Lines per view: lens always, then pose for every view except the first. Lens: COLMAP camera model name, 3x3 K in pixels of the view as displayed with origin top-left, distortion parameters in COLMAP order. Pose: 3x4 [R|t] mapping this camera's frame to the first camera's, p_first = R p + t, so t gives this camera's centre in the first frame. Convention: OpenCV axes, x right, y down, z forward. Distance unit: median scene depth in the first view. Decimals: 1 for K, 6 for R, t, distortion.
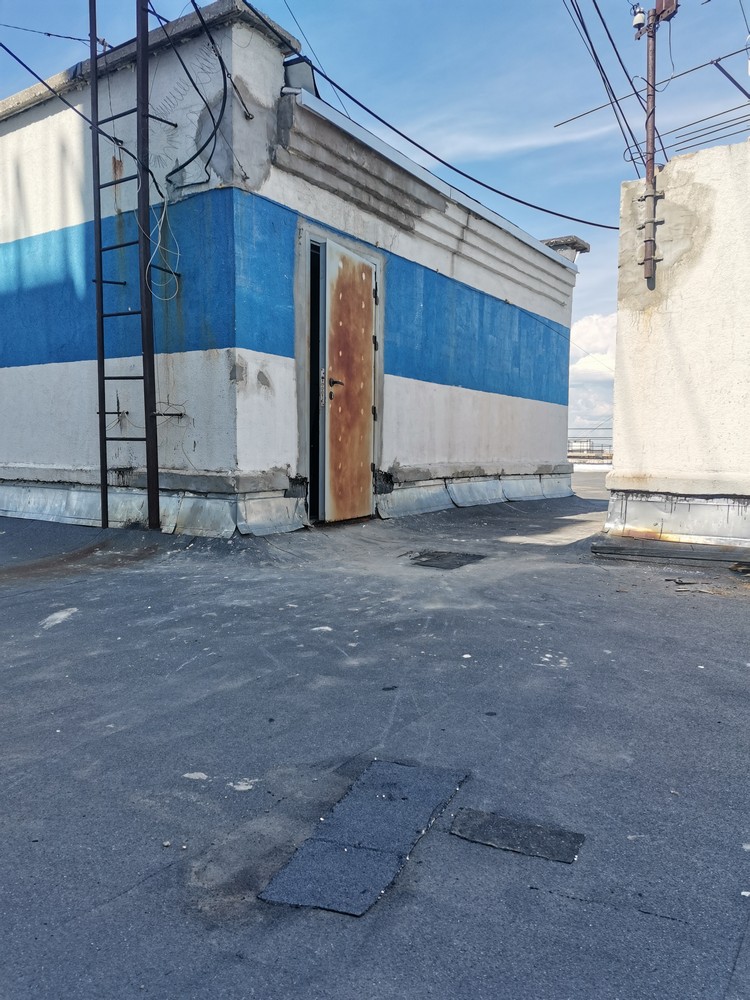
lens RADIAL K [[751.0, 0, 368.7], [0, 751.0, 506.3], [0, 0, 1]] dist [0.078642, -0.083591]
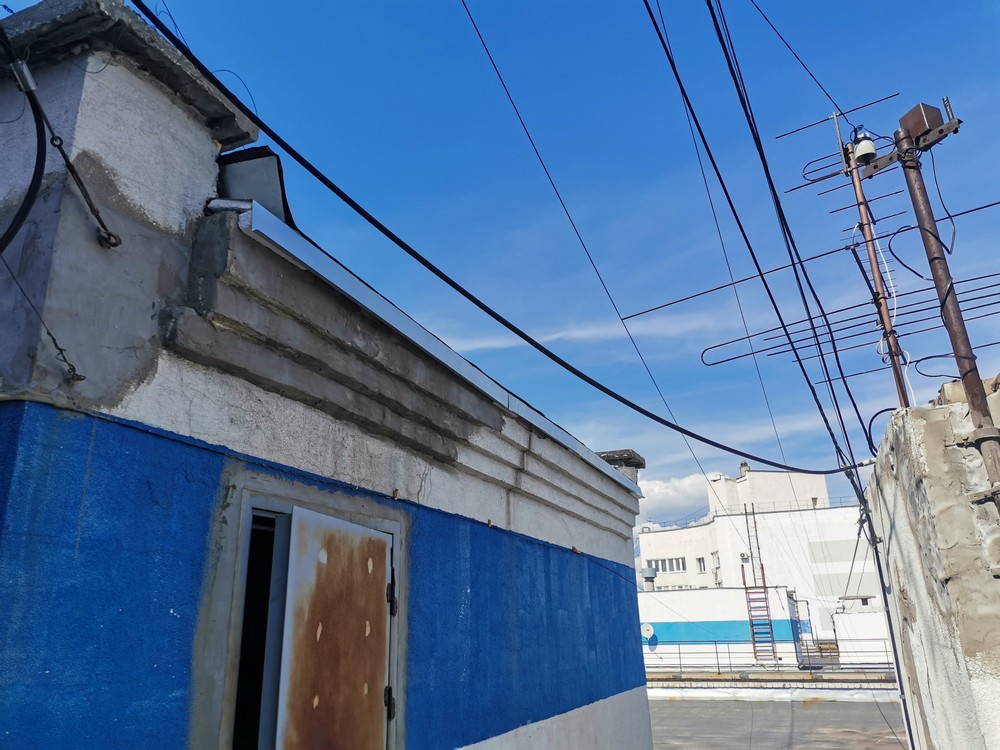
lens RADIAL K [[751.0, 0, 507.2], [0, 751.0, 367.0], [0, 0, 1]] dist [0.078642, -0.083591]
pose [[0.976200, 0.032478, 0.214425, -0.029896], [0.055724, 0.917962, -0.392734, -0.239750], [-0.209589, 0.395336, 0.894305, 0.534259]]
